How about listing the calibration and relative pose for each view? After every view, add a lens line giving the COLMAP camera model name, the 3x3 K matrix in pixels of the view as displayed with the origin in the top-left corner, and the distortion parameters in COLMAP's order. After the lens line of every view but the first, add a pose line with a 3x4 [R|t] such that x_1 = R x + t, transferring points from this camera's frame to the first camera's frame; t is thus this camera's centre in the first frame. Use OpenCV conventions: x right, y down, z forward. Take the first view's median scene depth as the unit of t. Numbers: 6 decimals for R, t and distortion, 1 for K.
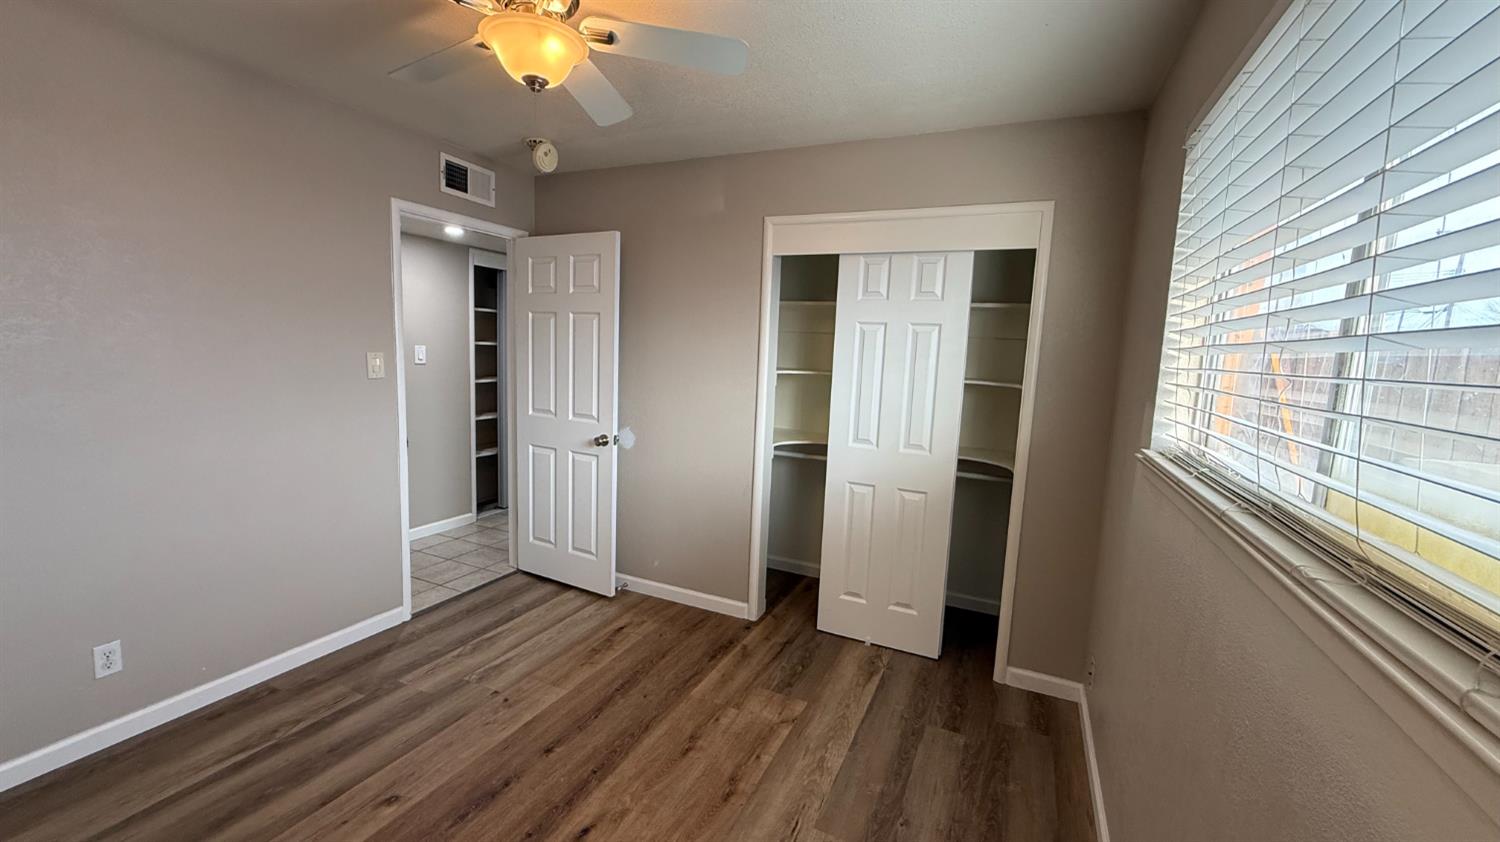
lens RADIAL K [[592.0, 0, 746.7], [0, 592.0, 417.2], [0, 0, 1]] dist [0.001490, 0.000006]
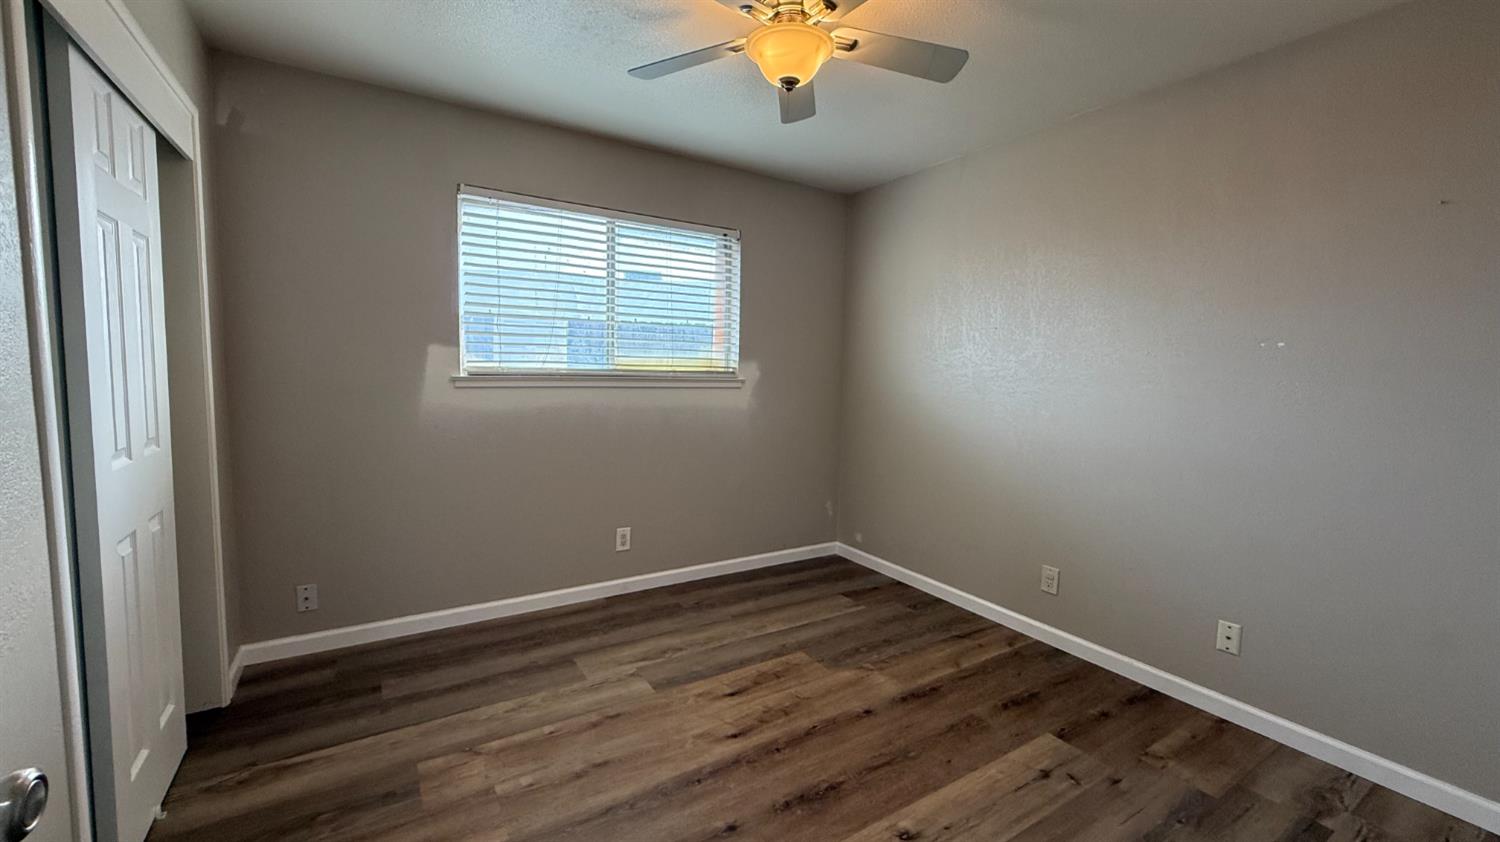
lens RADIAL K [[592.0, 0, 749.2], [0, 592.0, 420.0], [0, 0, 1]] dist [0.001490, 0.000006]
pose [[-0.836595, -0.114648, 0.535691, -0.709258], [0.005333, 0.976105, 0.217234, -0.129624], [-0.547796, 0.184594, -0.815993, 1.524050]]
